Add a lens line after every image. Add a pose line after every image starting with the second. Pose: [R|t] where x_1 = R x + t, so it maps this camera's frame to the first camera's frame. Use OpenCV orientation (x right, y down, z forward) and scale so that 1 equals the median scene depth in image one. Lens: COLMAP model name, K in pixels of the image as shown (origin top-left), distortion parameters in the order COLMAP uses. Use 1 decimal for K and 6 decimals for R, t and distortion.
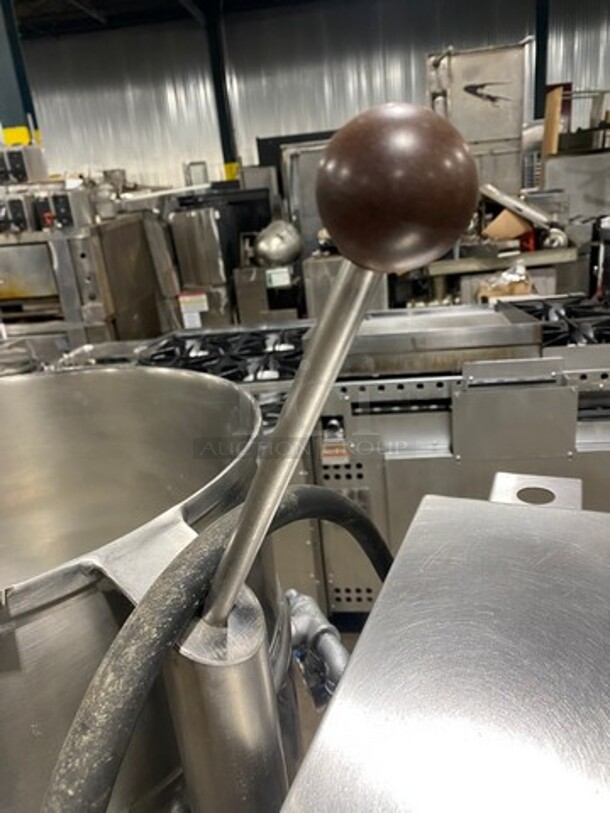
lens RADIAL K [[617.5, 0, 308.8], [0, 617.5, 395.8], [0, 0, 1]] dist [0.009283, -0.006324]
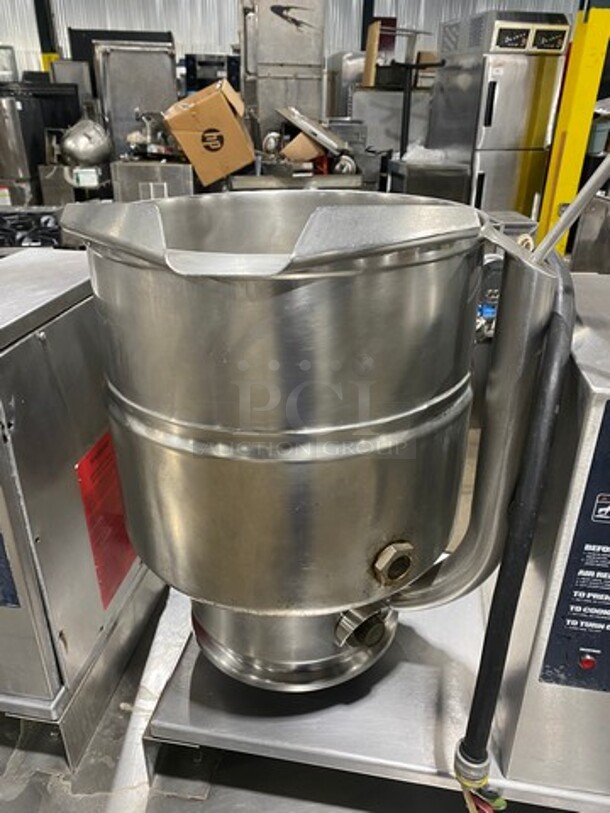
lens RADIAL K [[612.1, 0, 306.8], [0, 612.1, 403.8], [0, 0, 1]] dist [0.011794, -0.004581]
pose [[0.969992, 0.003654, 0.243110, 0.058430], [-0.034898, 0.991626, 0.124337, 0.038482], [-0.240620, -0.129090, 0.961997, -0.107012]]
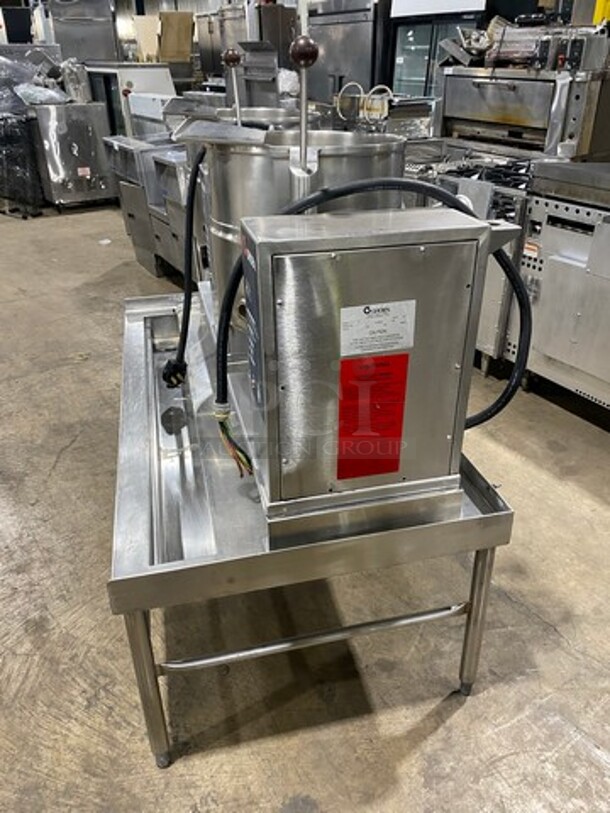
lens RADIAL K [[610.2, 0, 305.6], [0, 610.2, 408.8], [0, 0, 1]] dist [-0.000106, -0.008061]
pose [[0.599826, 0.474372, -0.644344, 0.307714], [-0.299484, 0.879868, 0.368975, 0.018909], [0.741969, -0.028350, 0.669834, -0.152298]]
